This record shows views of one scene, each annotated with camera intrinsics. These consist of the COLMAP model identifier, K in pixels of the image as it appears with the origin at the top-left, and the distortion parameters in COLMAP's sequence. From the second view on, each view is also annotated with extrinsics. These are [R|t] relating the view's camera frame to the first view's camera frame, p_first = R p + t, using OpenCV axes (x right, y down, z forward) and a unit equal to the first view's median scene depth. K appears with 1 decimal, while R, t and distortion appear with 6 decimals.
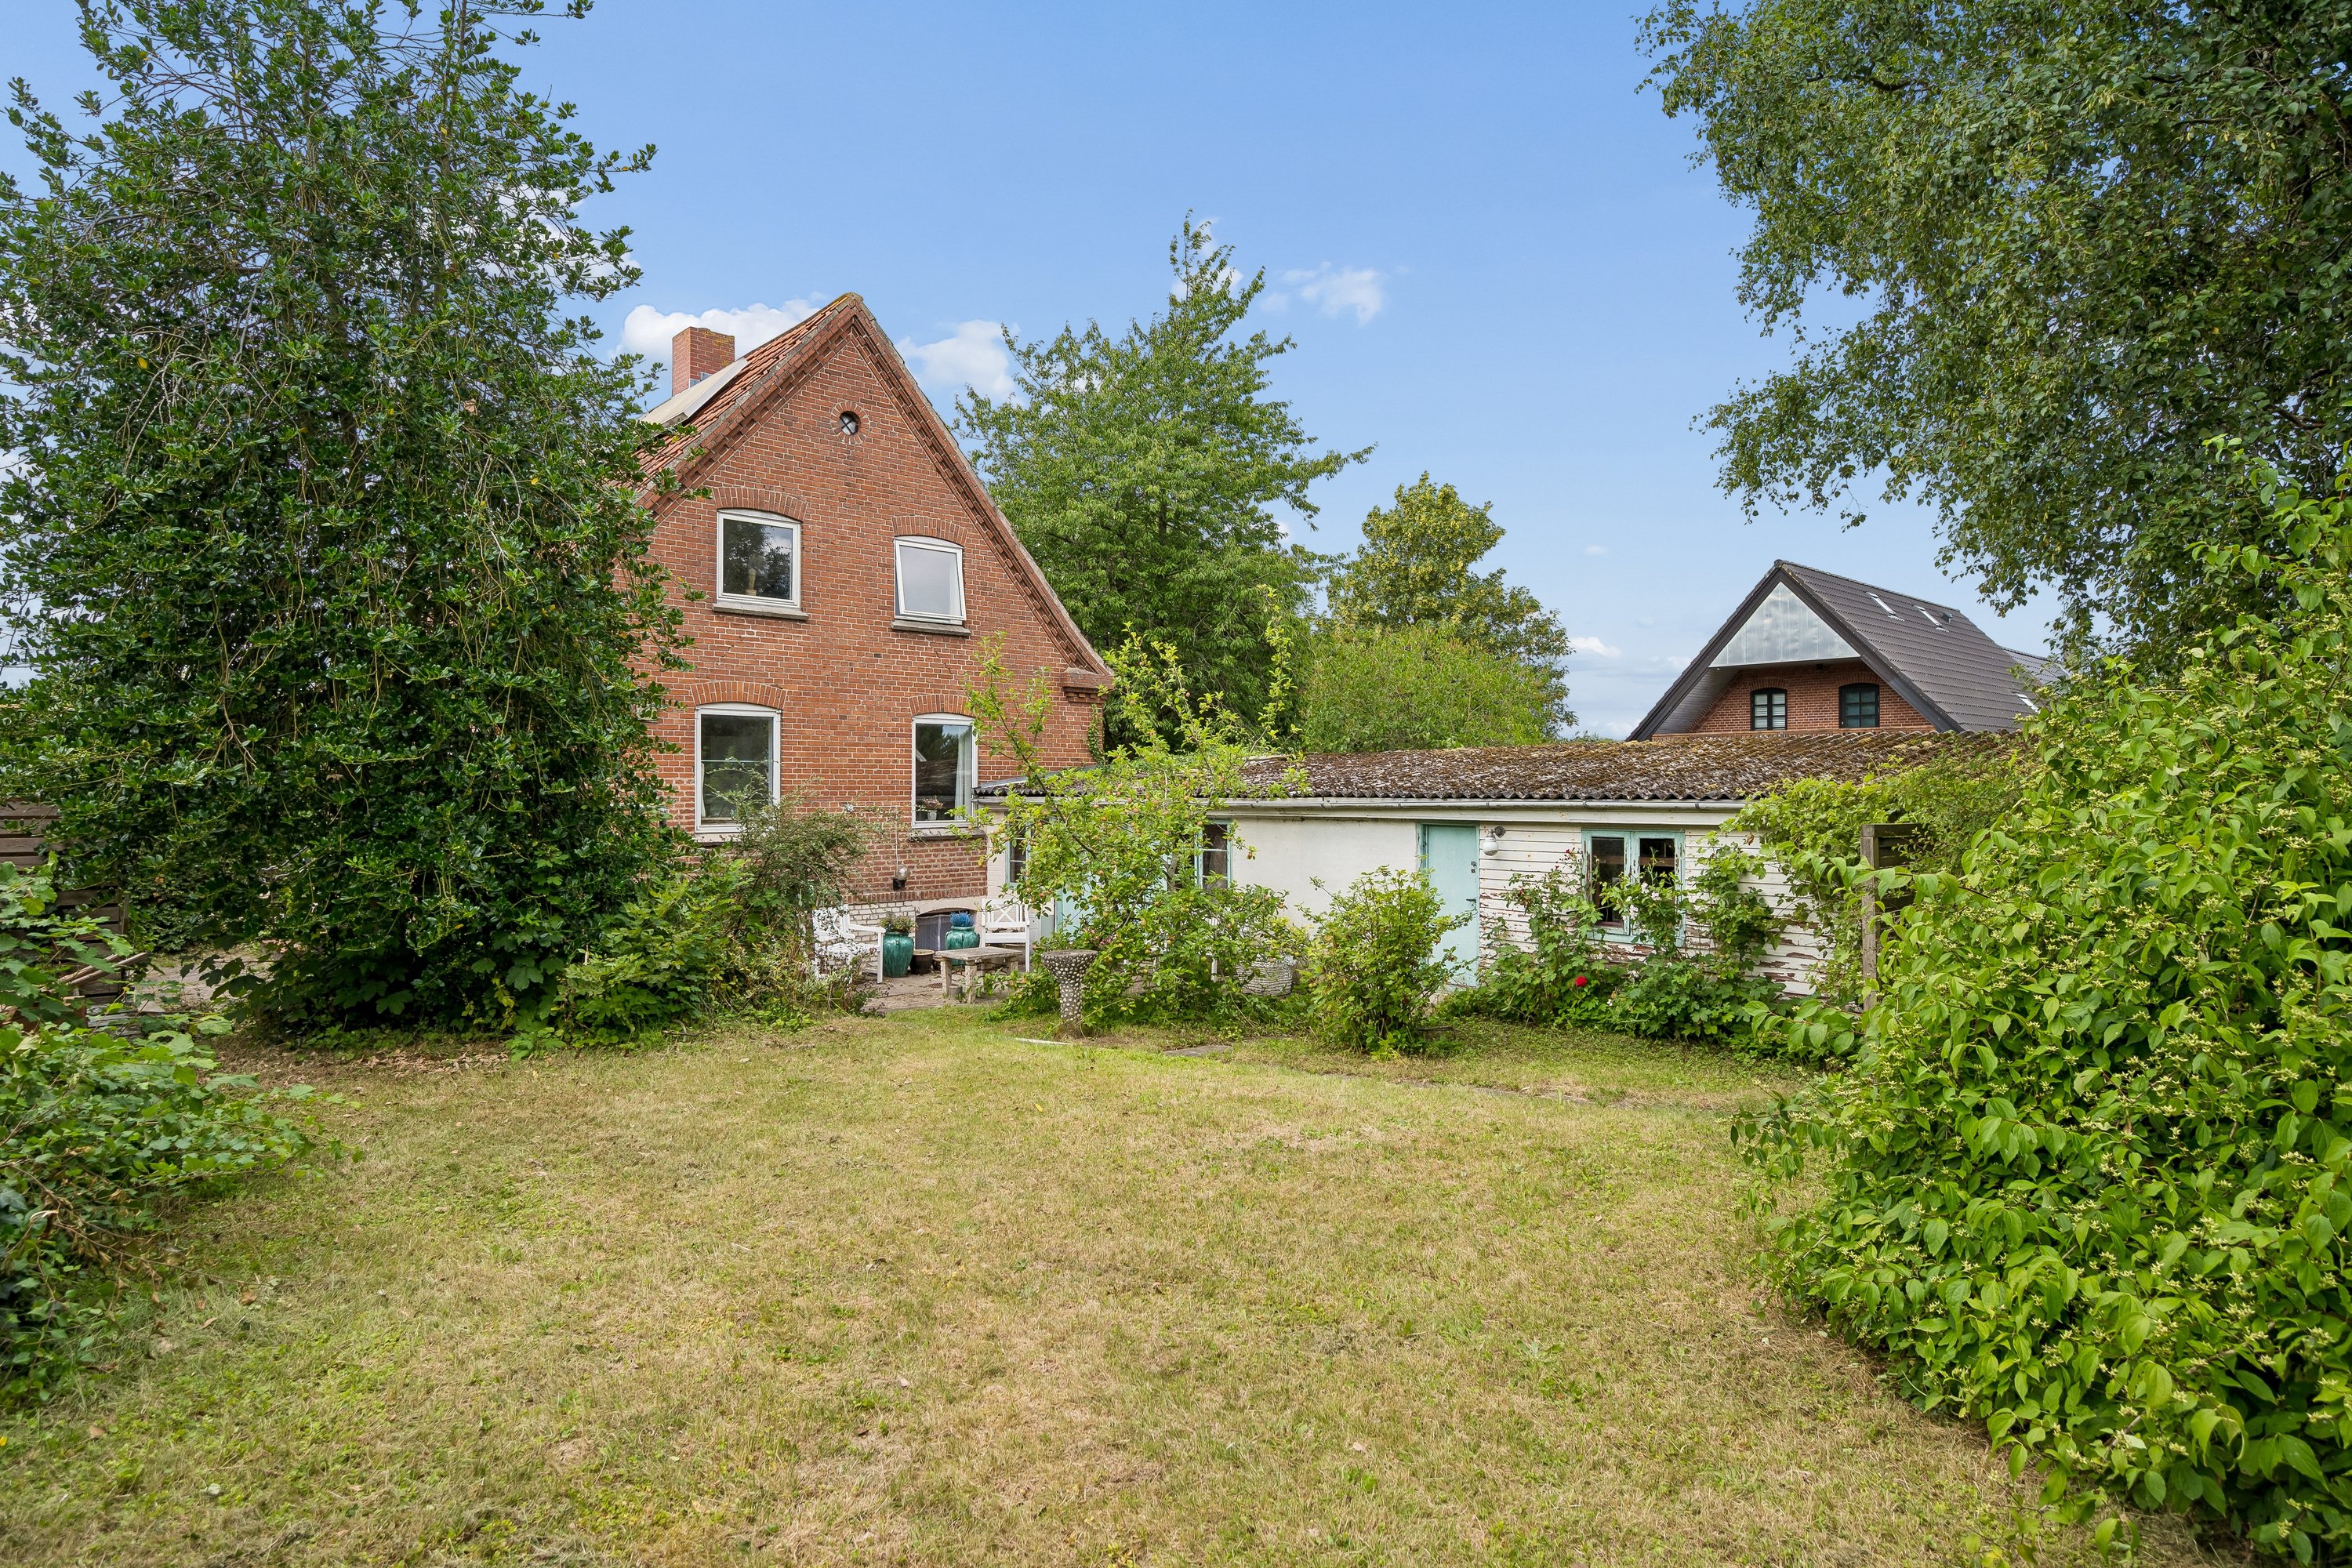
lens RADIAL K [[1256.0, 0, 1176.0], [0, 1256.0, 784.0], [0, 0, 1]] dist [-0.003647, -0.000281]
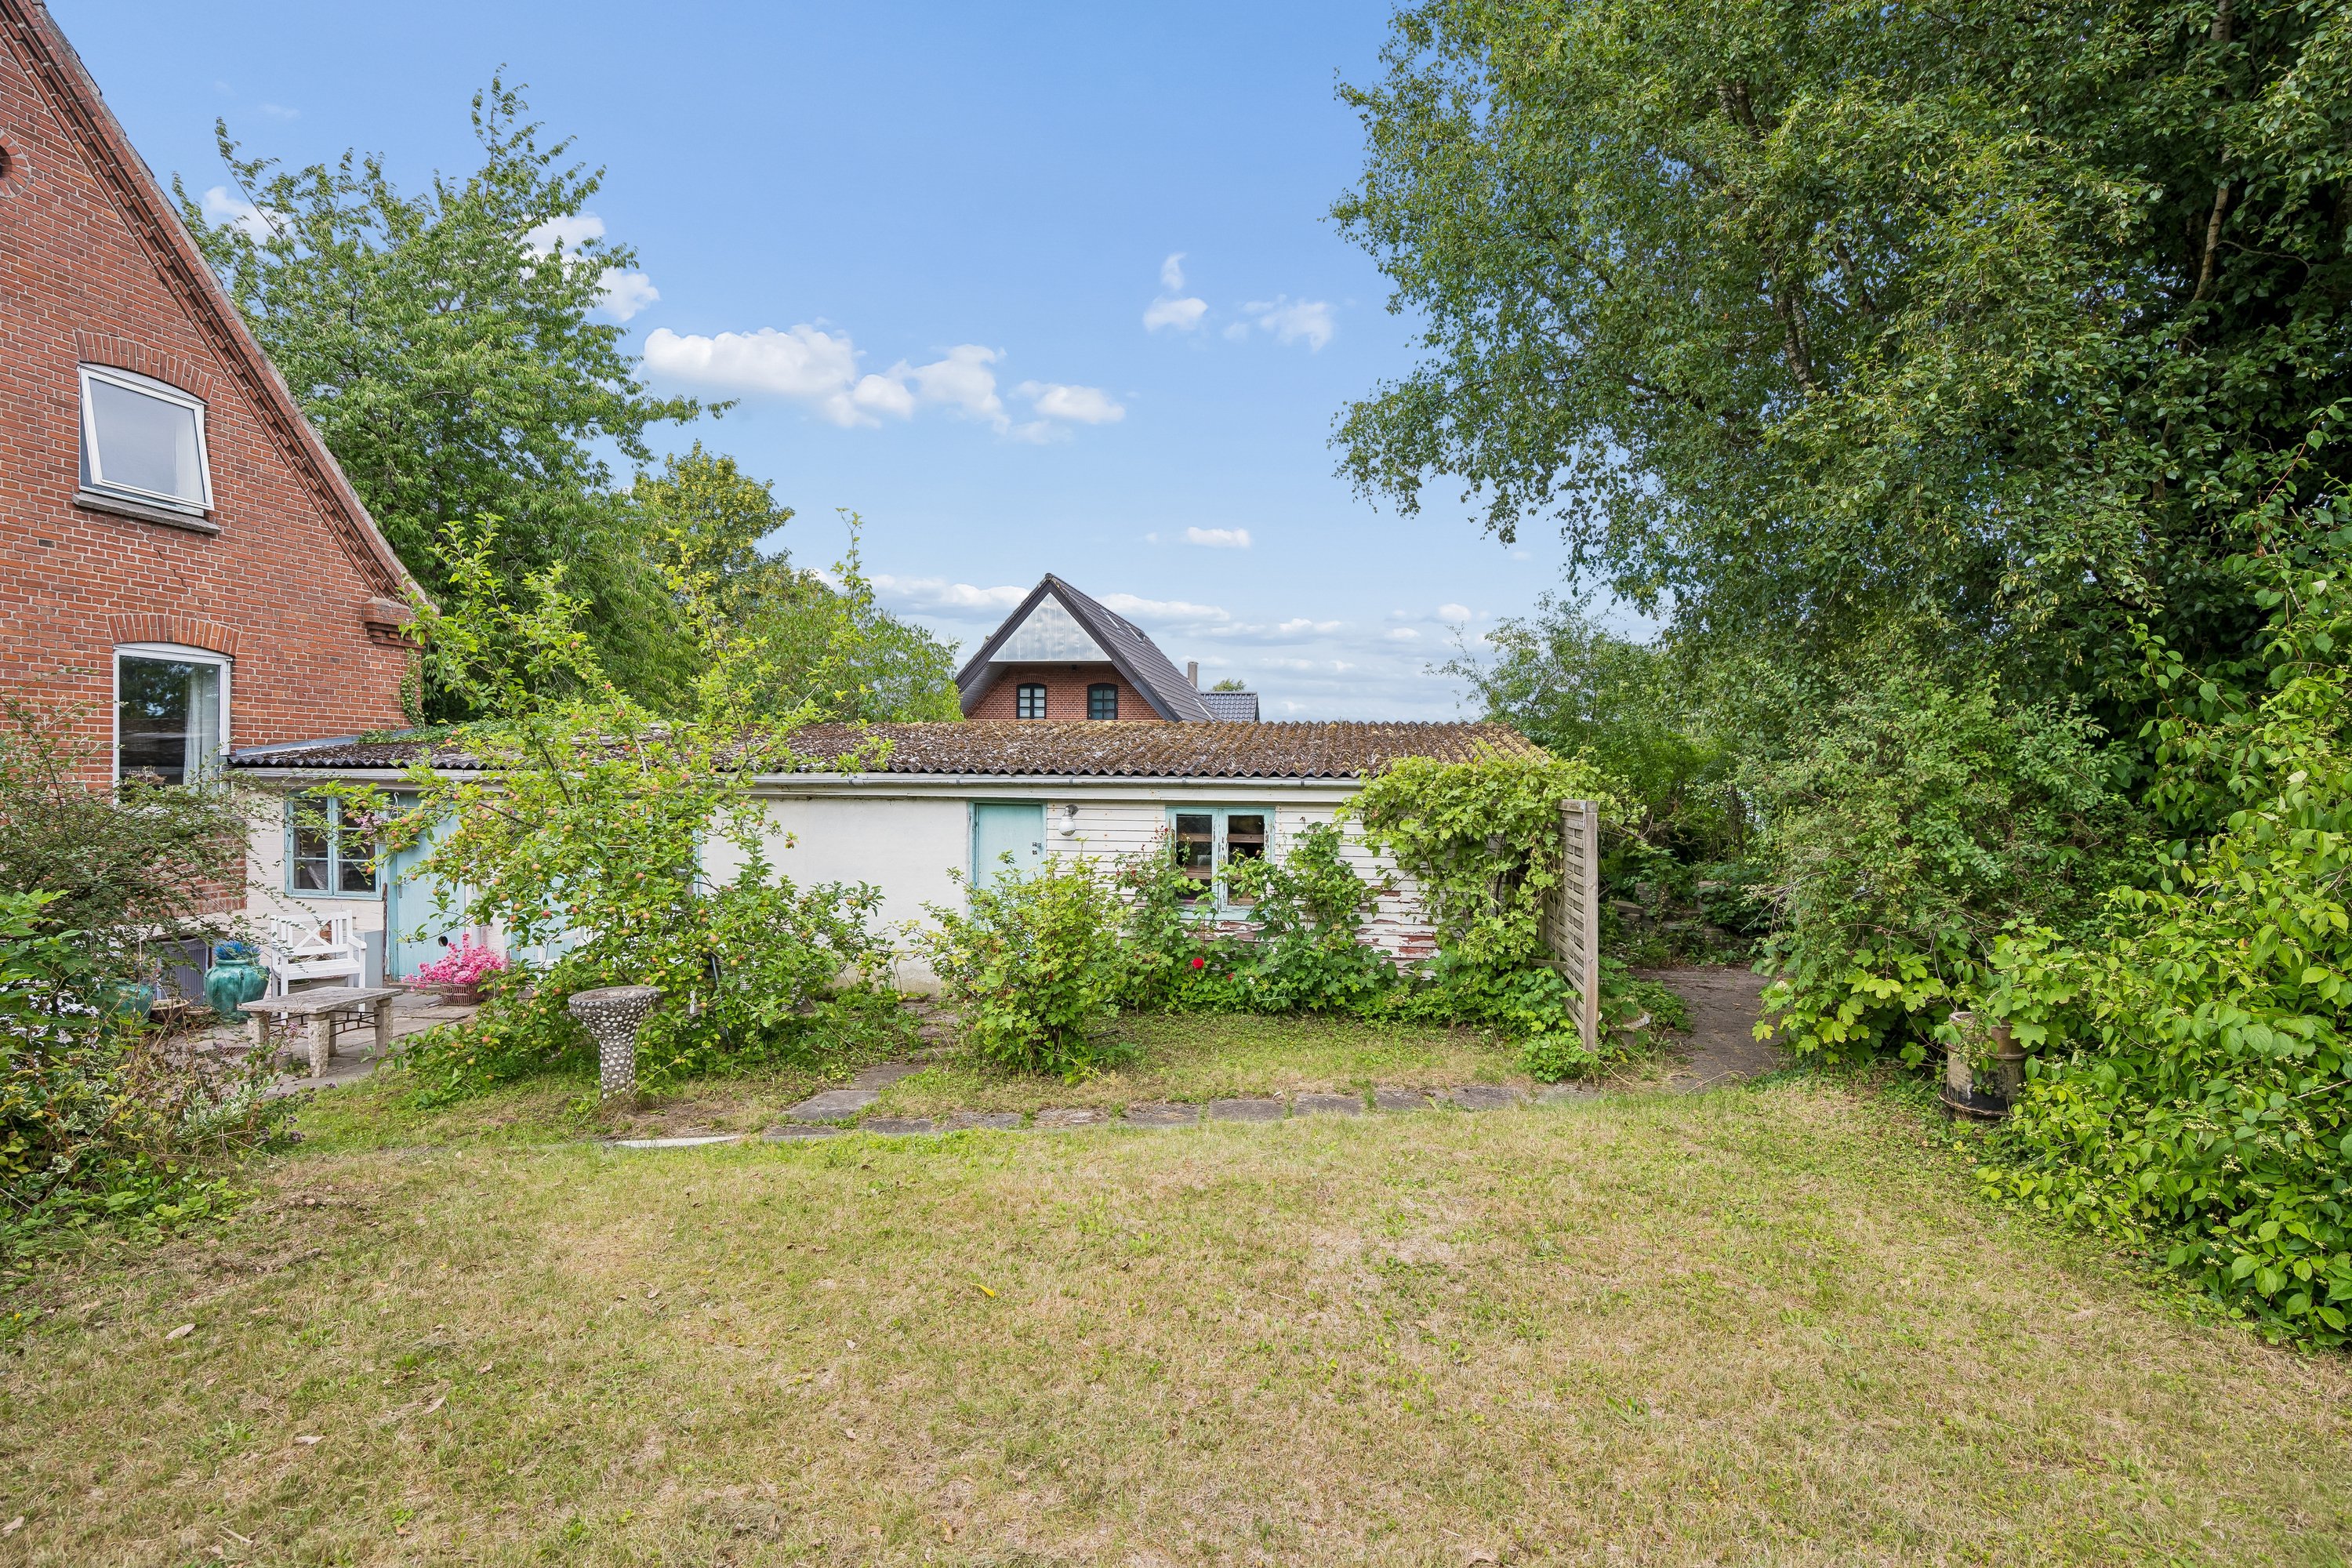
lens RADIAL K [[1119.8, 0, 1176.0], [0, 1119.8, 784.0], [0, 0, 1]] dist [-0.000986, 0.000324]
pose [[0.786961, 0.002500, 0.616998, -0.134635], [-0.013405, 0.999825, 0.013047, 0.004309], [-0.616857, -0.018538, 0.786857, 0.197458]]
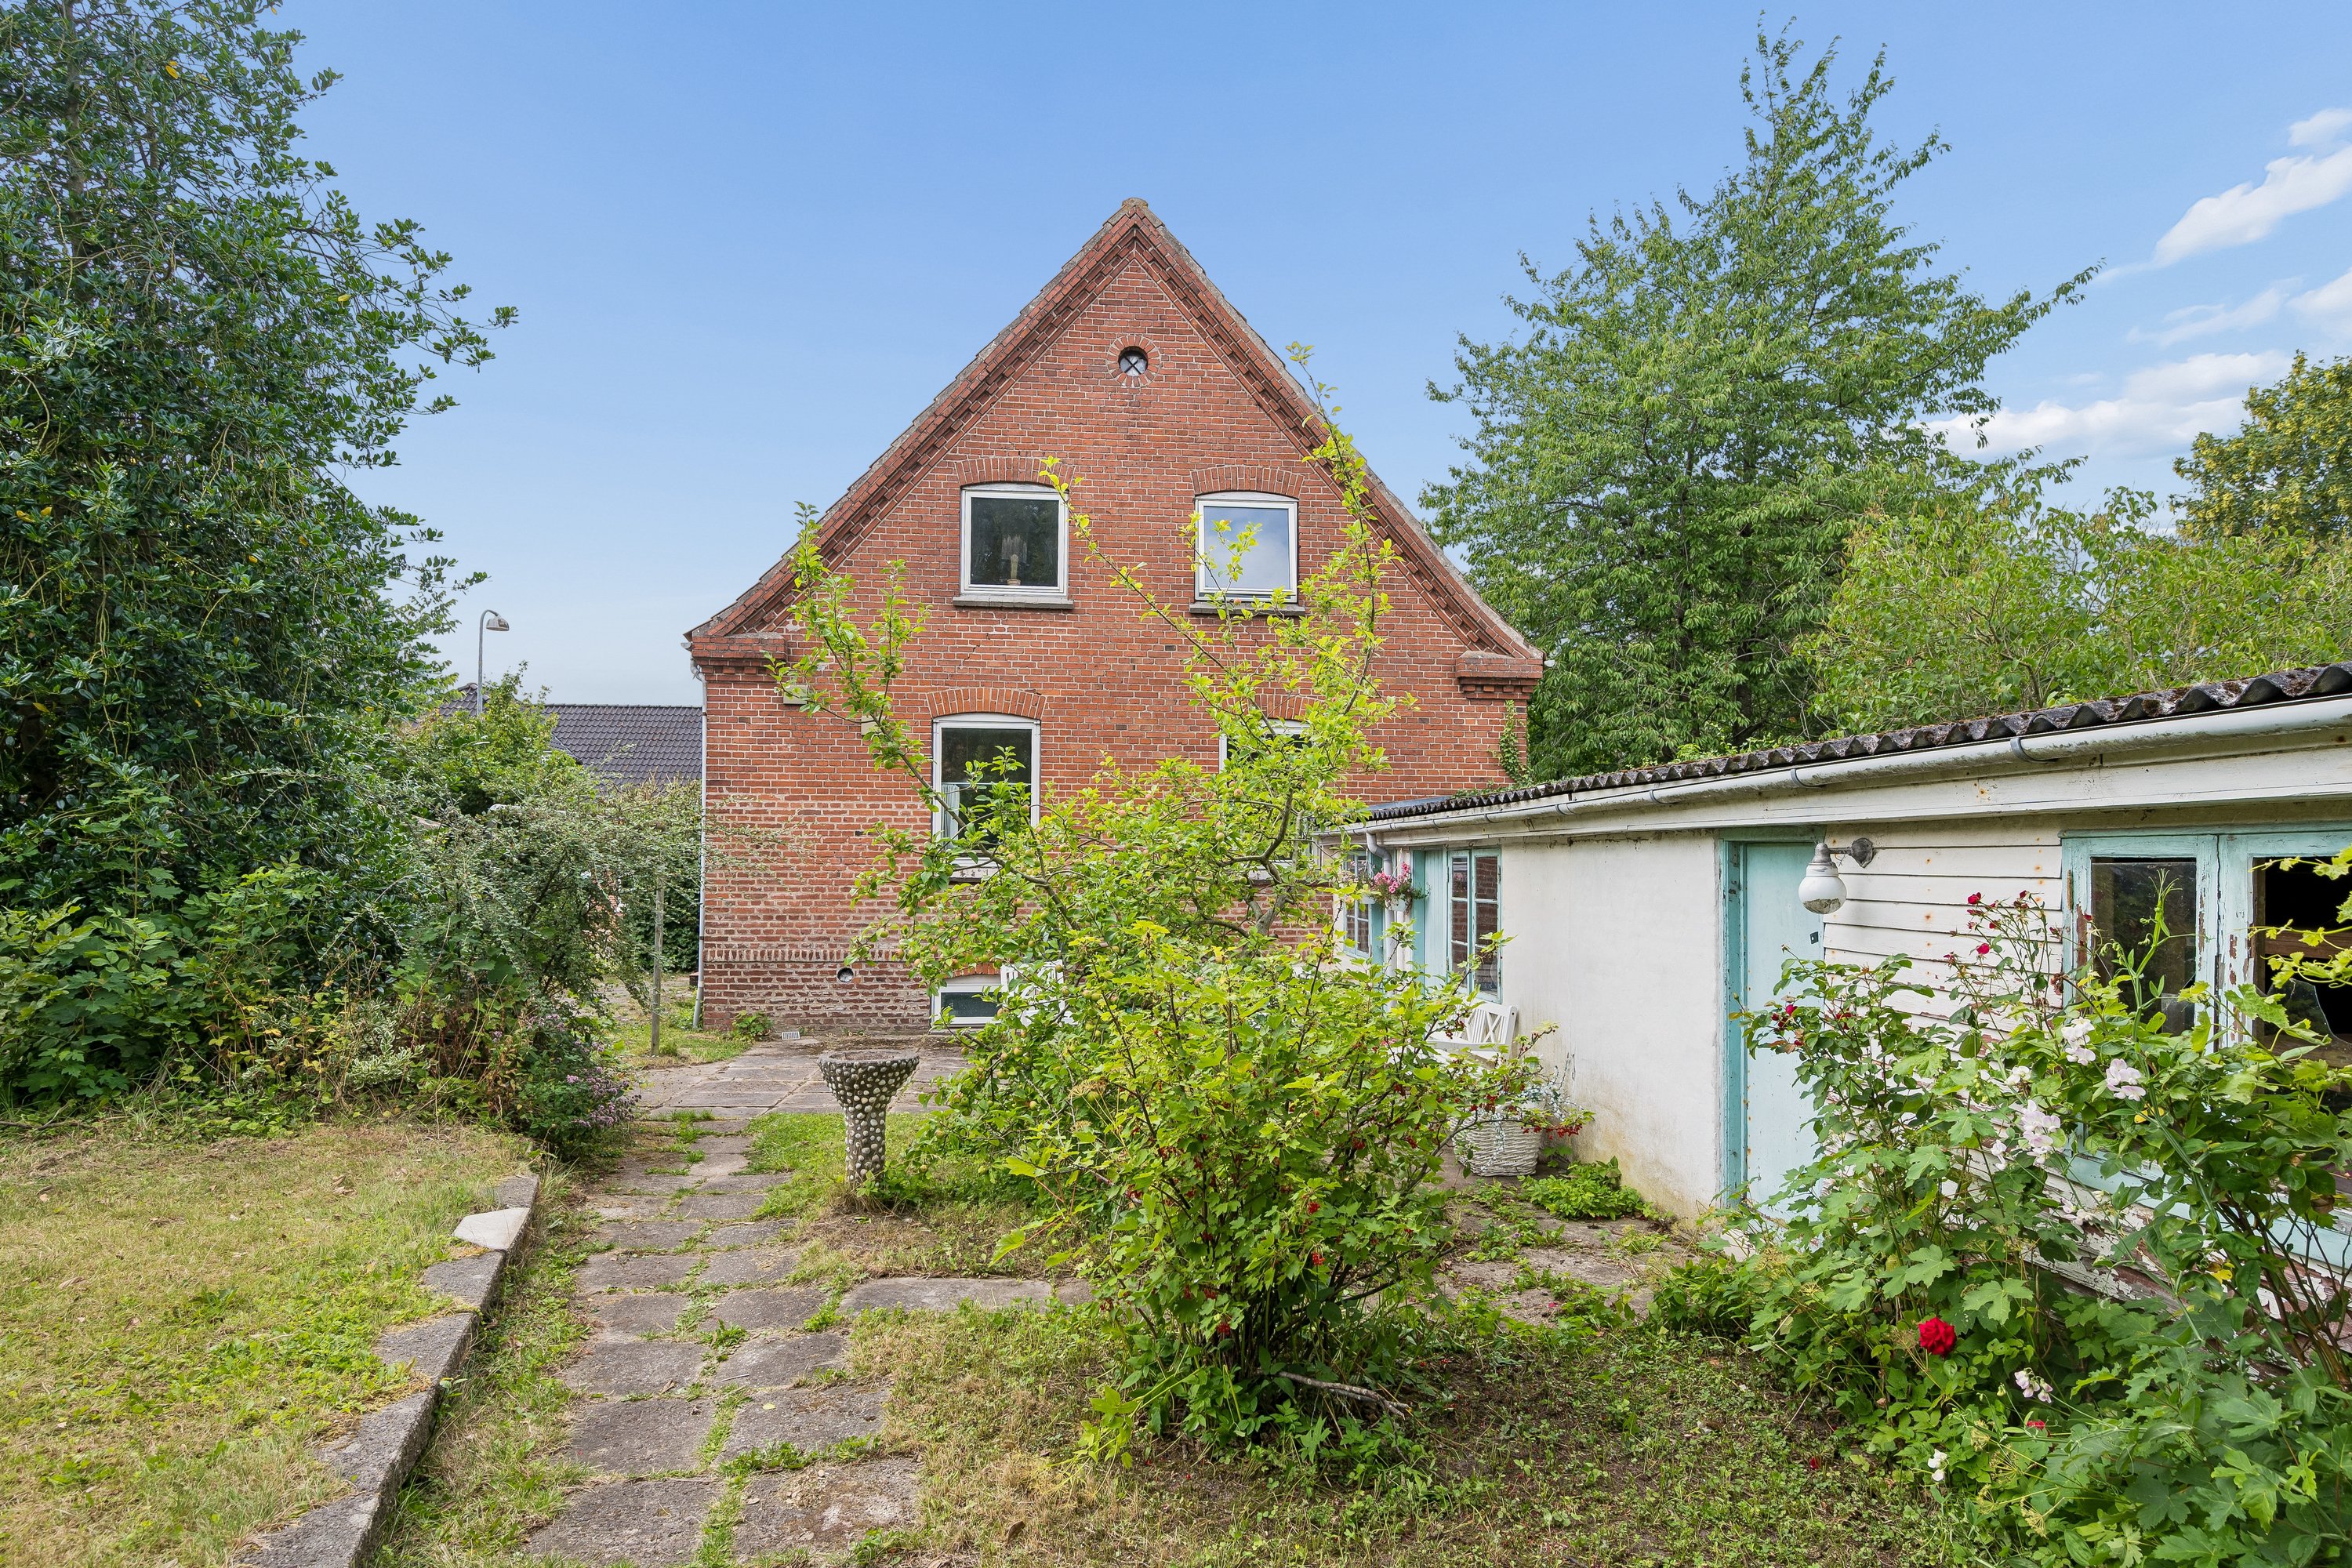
lens RADIAL K [[1182.7, 0, 1168.4], [0, 1182.7, 836.9], [0, 0, 1]] dist [0.012515, -0.025954]
pose [[0.798840, -0.004554, -0.601526, 0.206356], [-0.004499, 0.999898, -0.013544, 0.026549], [0.601526, 0.013526, 0.798738, 0.398343]]
